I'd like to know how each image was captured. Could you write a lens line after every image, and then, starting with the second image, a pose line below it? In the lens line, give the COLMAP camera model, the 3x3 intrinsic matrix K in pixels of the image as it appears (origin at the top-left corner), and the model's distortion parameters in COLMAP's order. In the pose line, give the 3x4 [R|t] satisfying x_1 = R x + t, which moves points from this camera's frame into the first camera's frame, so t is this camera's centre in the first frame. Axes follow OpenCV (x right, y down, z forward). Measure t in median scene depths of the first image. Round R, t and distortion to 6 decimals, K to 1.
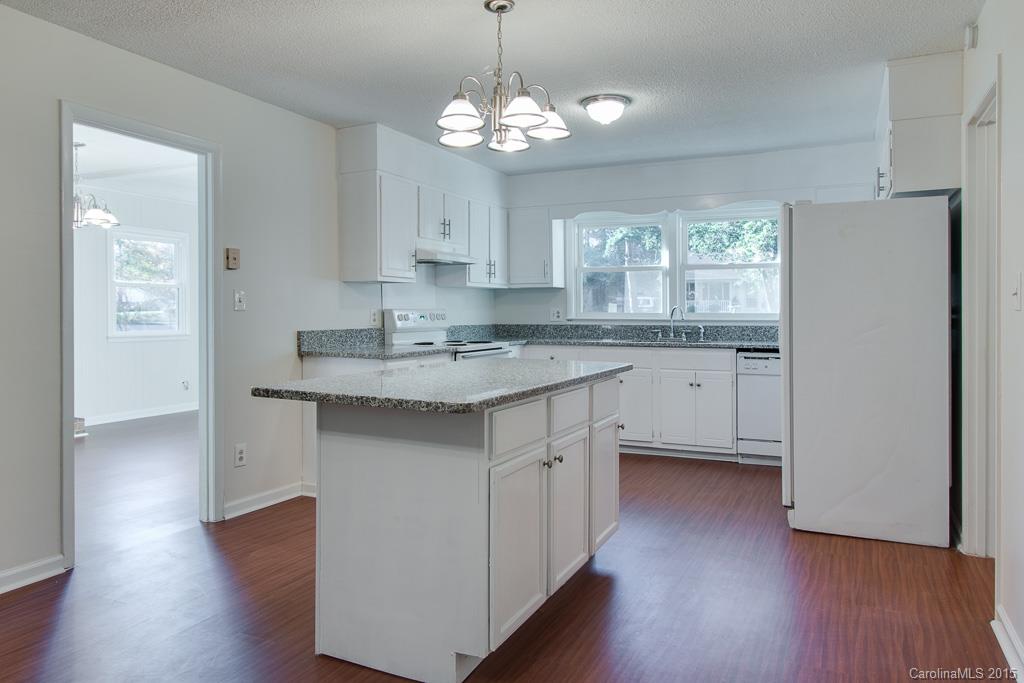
lens RADIAL K [[690.1, 0, 483.4], [0, 690.1, 295.8], [0, 0, 1]] dist [-0.000298, 0.001597]
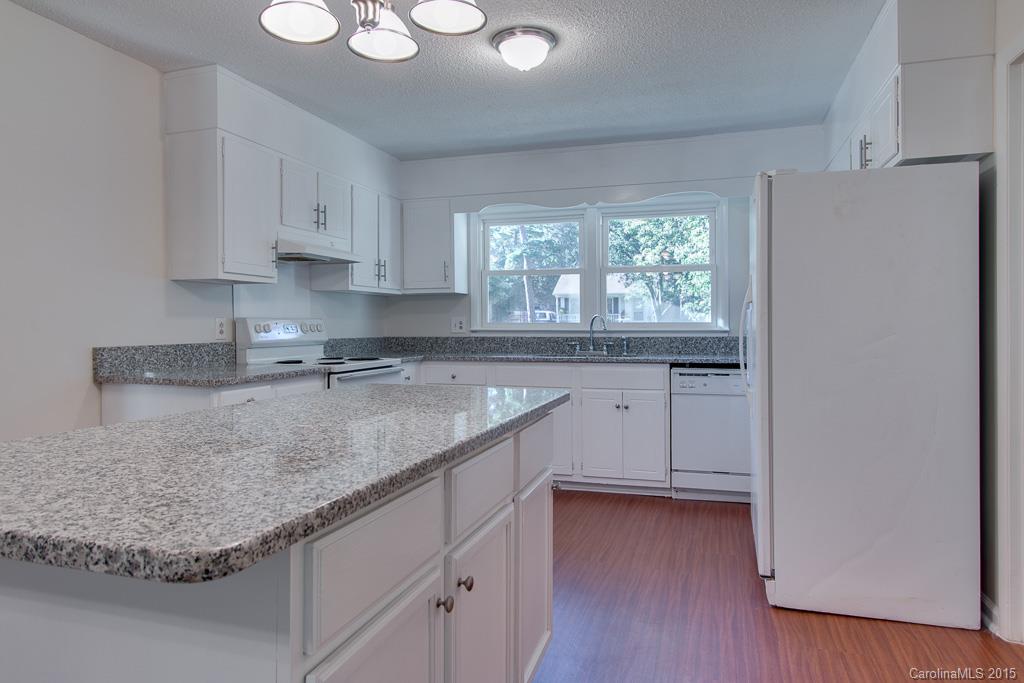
lens RADIAL K [[655.0, 0, 491.0], [0, 655.0, 312.9], [0, 0, 1]] dist [0.010495, -0.007111]
pose [[0.987831, -0.000298, 0.155531, 0.023708], [-0.000263, 0.999994, 0.003588, 0.011171], [-0.155531, -0.003585, 0.987825, 0.237659]]
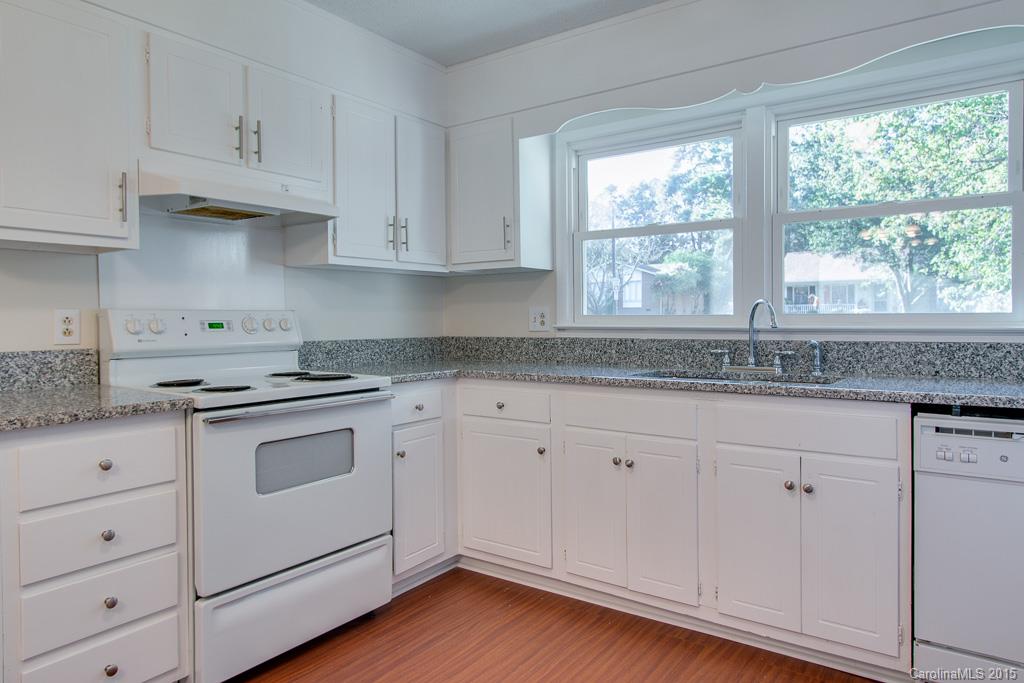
lens RADIAL K [[655.0, 0, 507.2], [0, 655.0, 319.9], [0, 0, 1]] dist [0.010495, -0.007111]
pose [[0.989929, -0.005553, -0.141455, 0.195402], [0.009175, 0.999646, 0.024968, 0.018219], [0.141267, -0.026014, 0.989630, 0.606610]]
